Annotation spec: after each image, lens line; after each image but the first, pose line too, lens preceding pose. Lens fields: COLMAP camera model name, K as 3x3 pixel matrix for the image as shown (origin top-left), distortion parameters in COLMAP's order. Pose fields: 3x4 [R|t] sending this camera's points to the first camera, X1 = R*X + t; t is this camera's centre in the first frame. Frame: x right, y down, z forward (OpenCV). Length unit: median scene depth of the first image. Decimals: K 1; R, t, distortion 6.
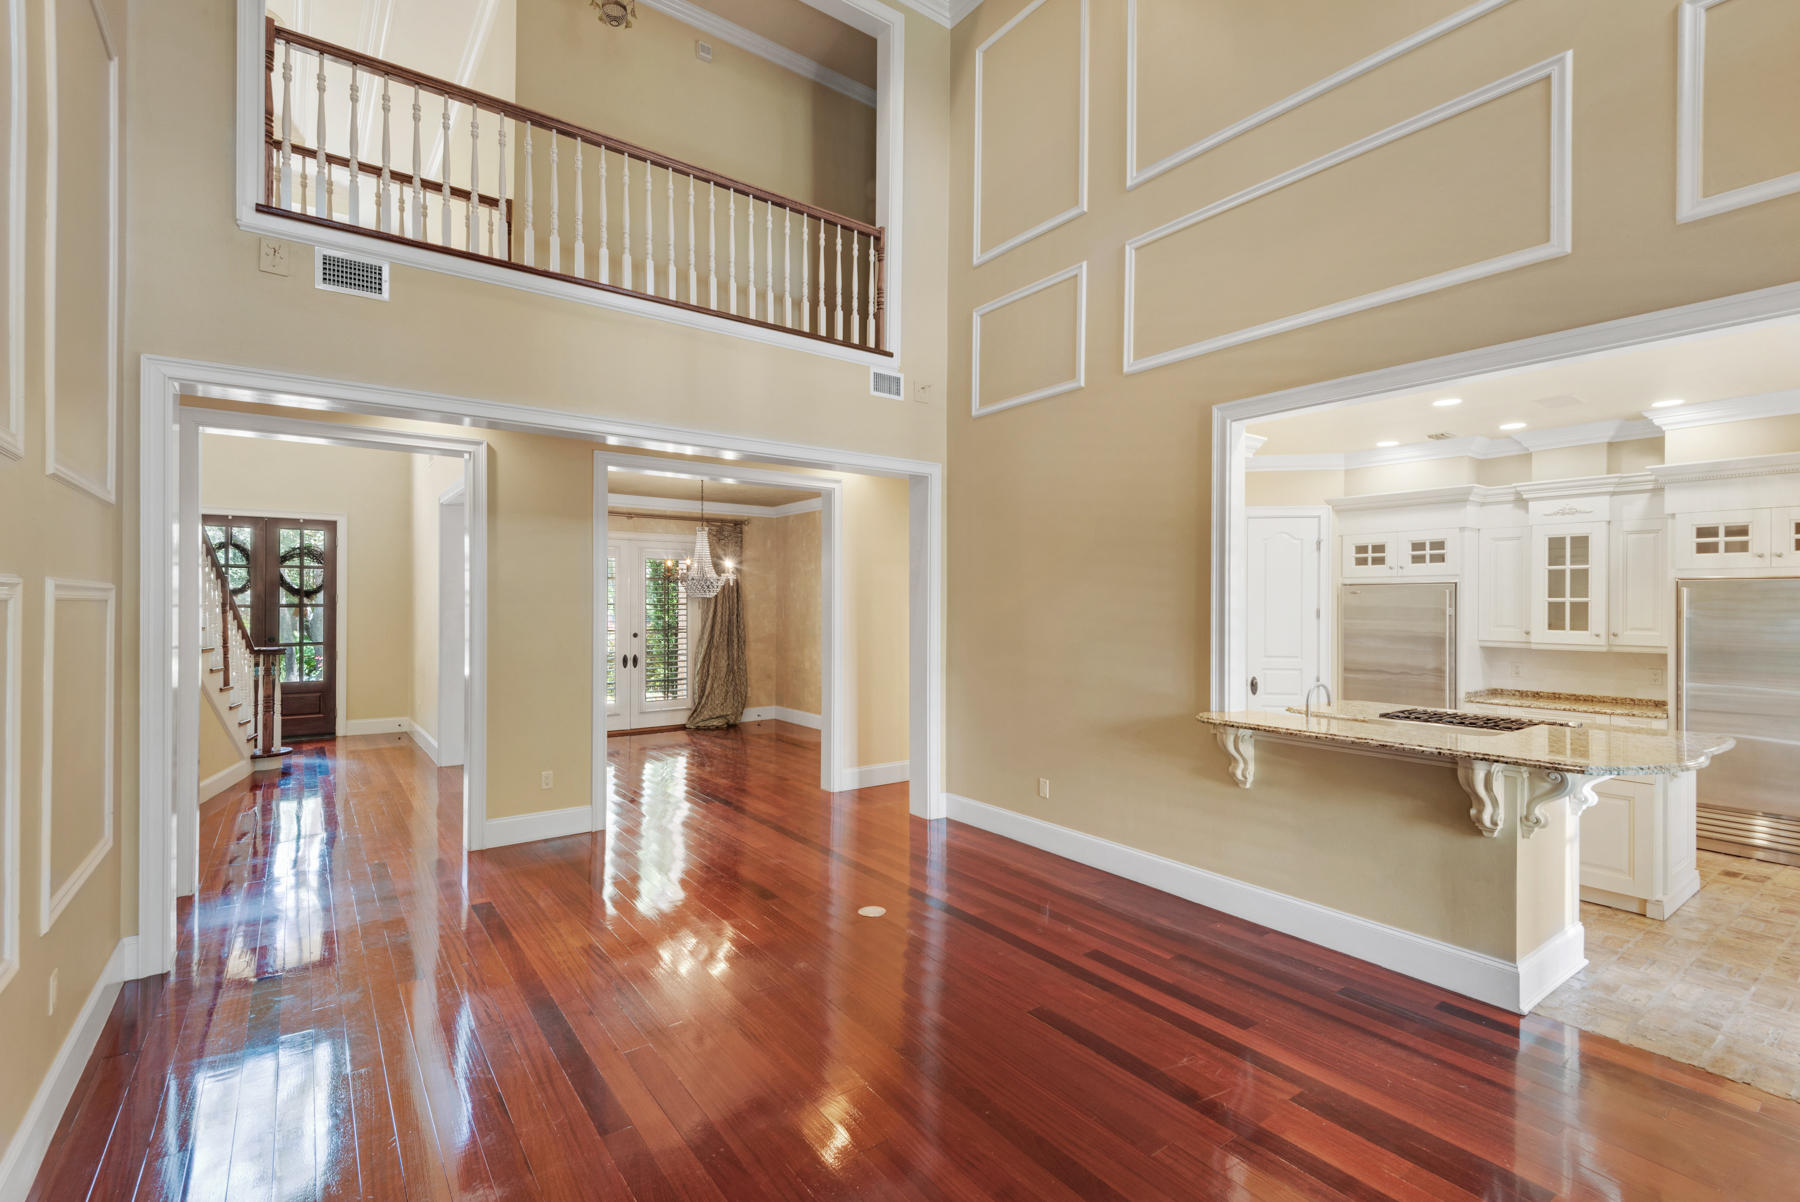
lens RADIAL K [[809.8, 0, 900.0], [0, 809.8, 601.0], [0, 0, 1]] dist [0.000322, -0.000888]
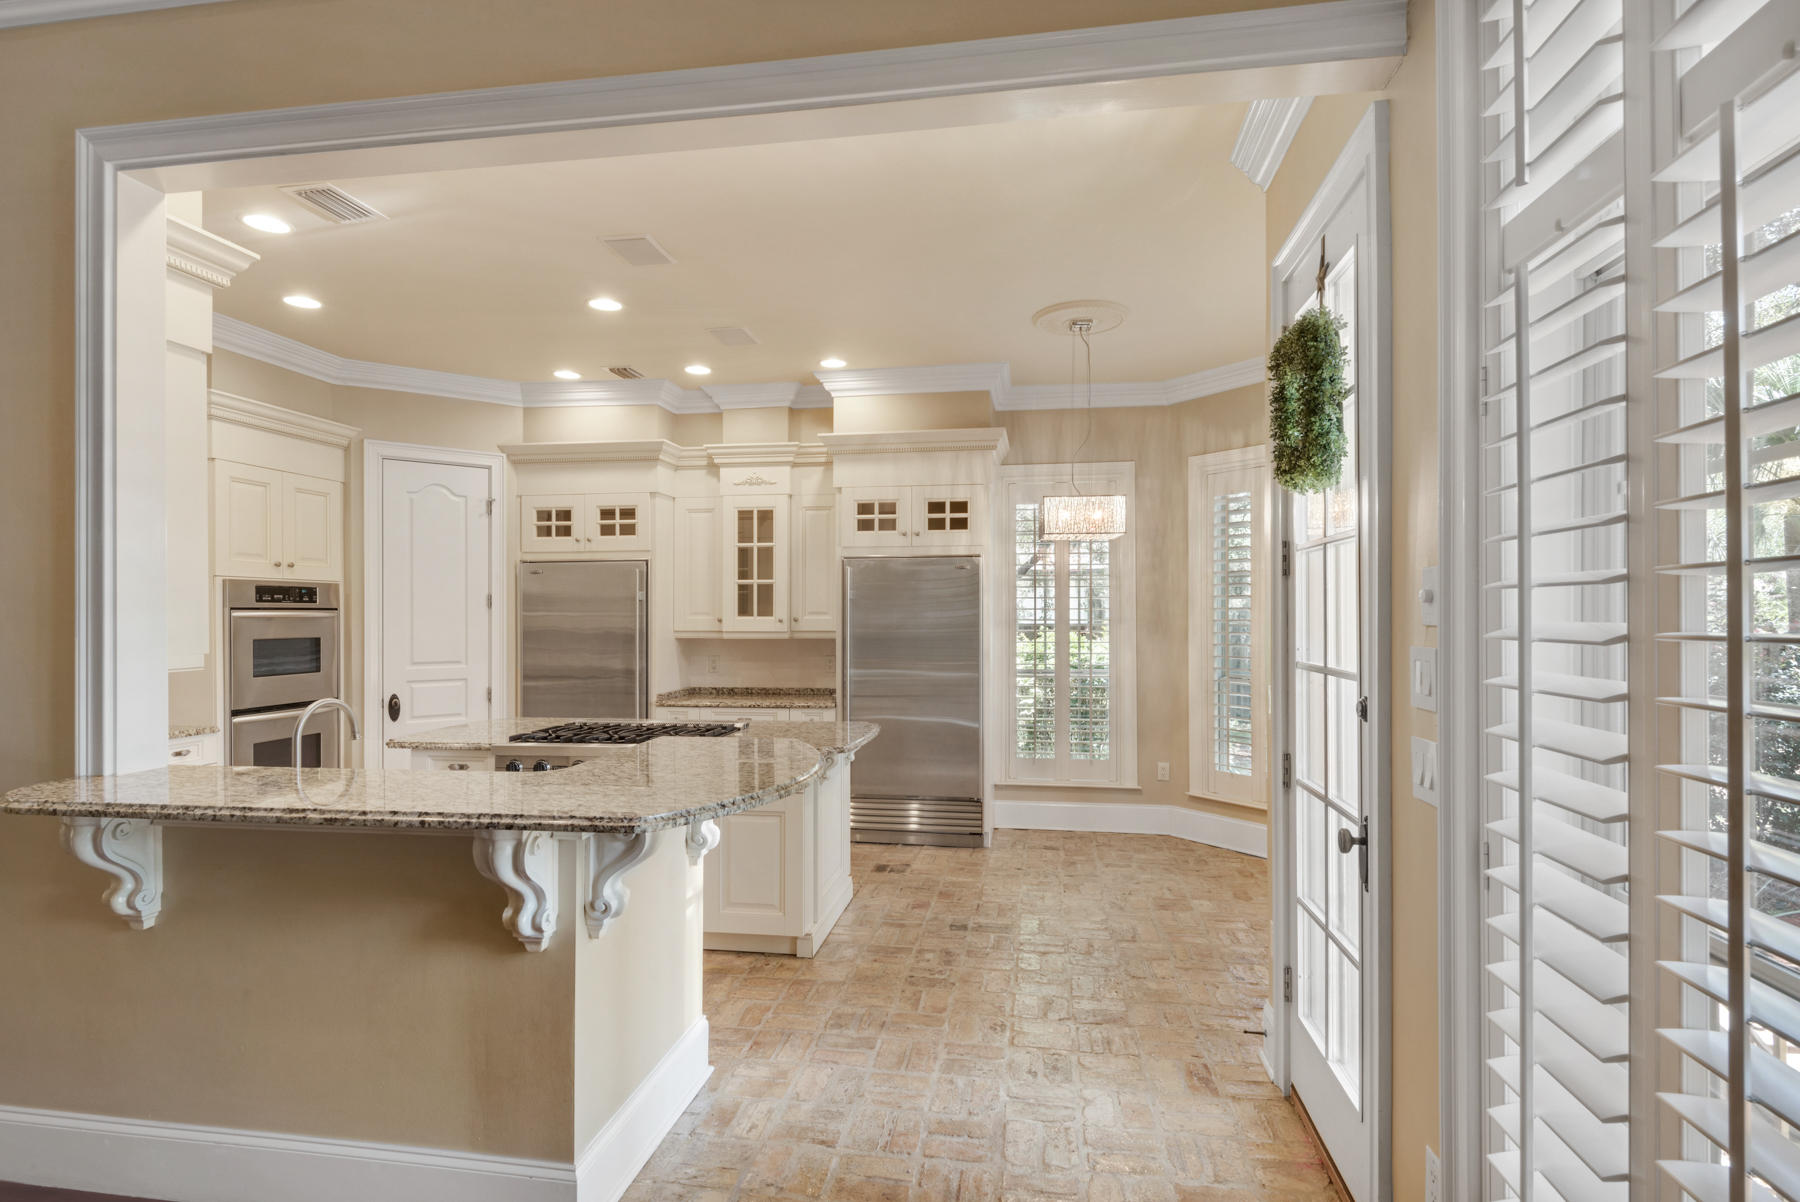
lens RADIAL K [[897.8, 0, 896.5], [0, 897.8, 611.8], [0, 0, 1]] dist [0.018452, -0.000156]
pose [[0.709841, -0.005562, 0.704340, 0.253927], [0.002788, 0.999983, 0.005087, 0.027834], [-0.704357, -0.001647, 0.709844, 0.204458]]
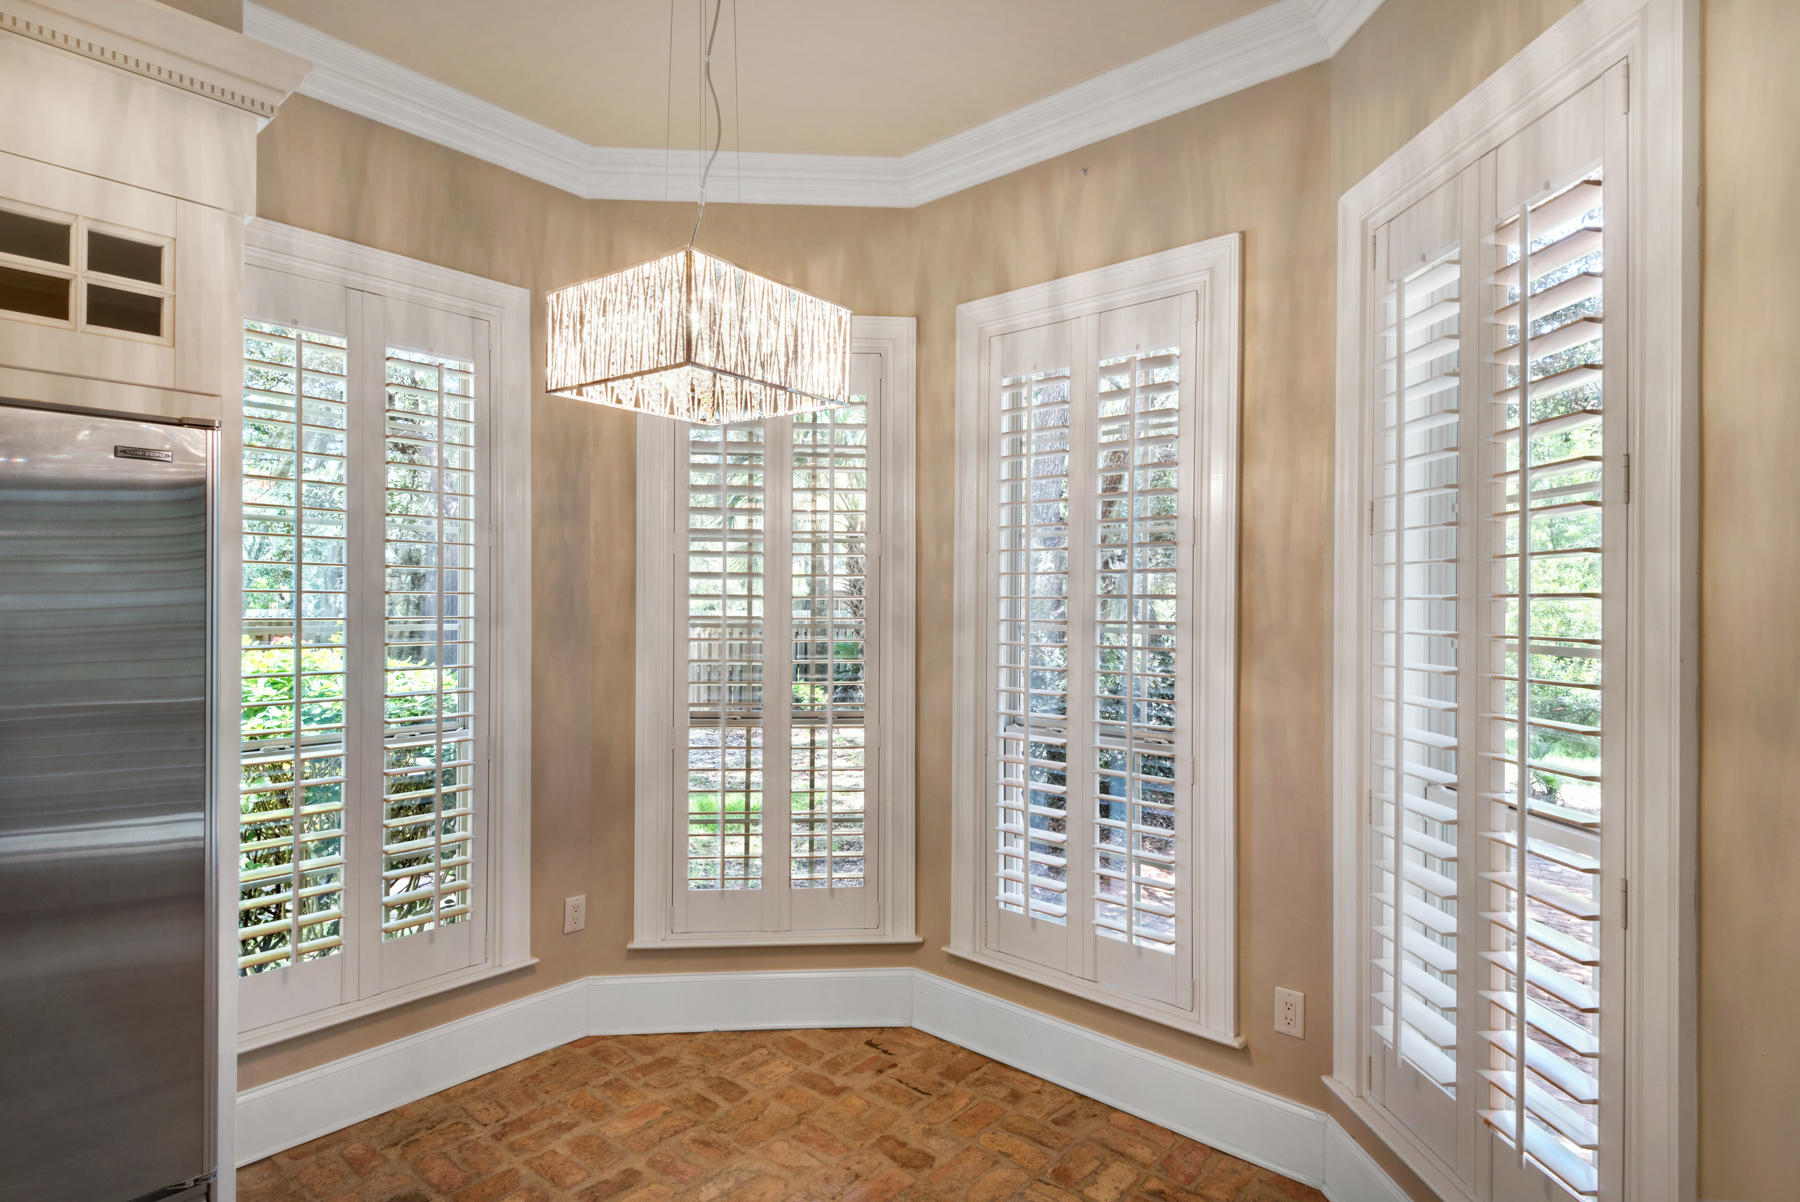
lens RADIAL K [[937.9, 0, 900.0], [0, 937.9, 601.0], [0, 0, 1]] dist [0.002472, -0.000243]
pose [[-0.223607, -0.003592, 0.974673, 0.610579], [-0.004438, 0.999987, 0.002667, 0.031716], [-0.974669, -0.003729, -0.223620, 0.646623]]
